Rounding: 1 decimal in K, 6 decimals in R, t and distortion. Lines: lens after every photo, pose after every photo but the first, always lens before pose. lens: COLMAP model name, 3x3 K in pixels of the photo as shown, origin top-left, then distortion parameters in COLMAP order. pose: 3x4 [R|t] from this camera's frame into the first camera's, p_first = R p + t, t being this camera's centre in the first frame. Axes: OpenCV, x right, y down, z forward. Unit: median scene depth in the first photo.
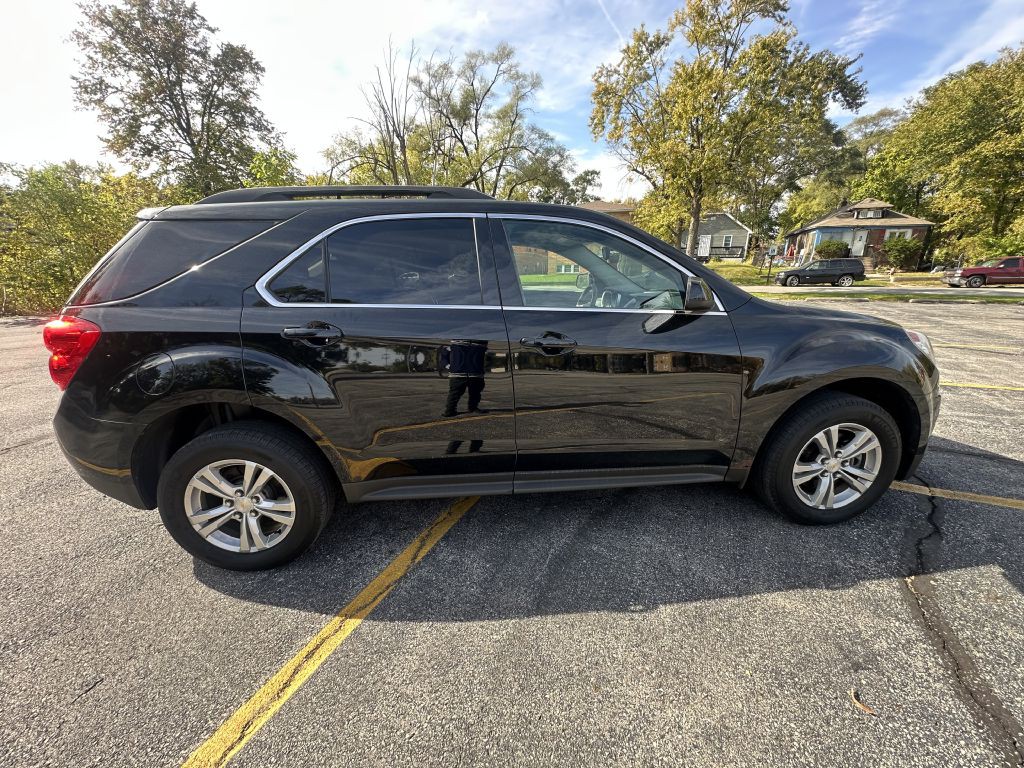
lens RADIAL K [[403.4, 0, 511.4], [0, 403.4, 385.1], [0, 0, 1]] dist [-0.002300, -0.000804]
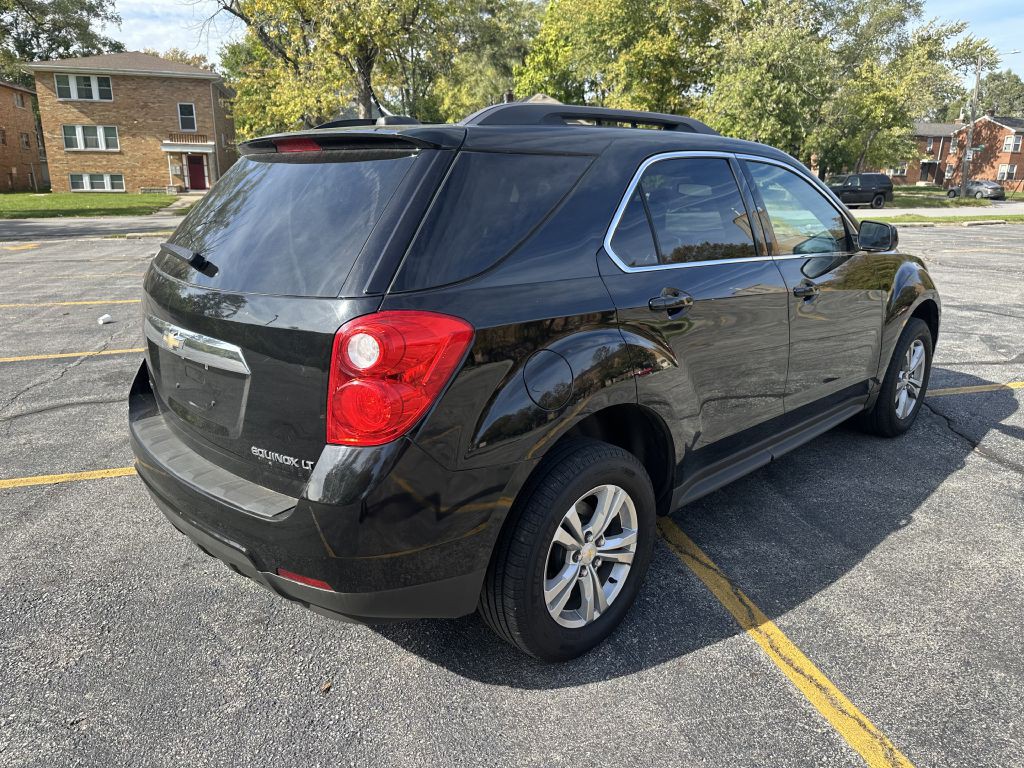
lens RADIAL K [[720.3, 0, 509.2], [0, 720.3, 384.5], [0, 0, 1]] dist [0.004539, -0.012835]
pose [[0.775675, -0.158871, 0.610809, -1.446383], [0.163013, 0.985392, 0.049286, -0.077994], [-0.609717, 0.061340, 0.790242, 0.068518]]
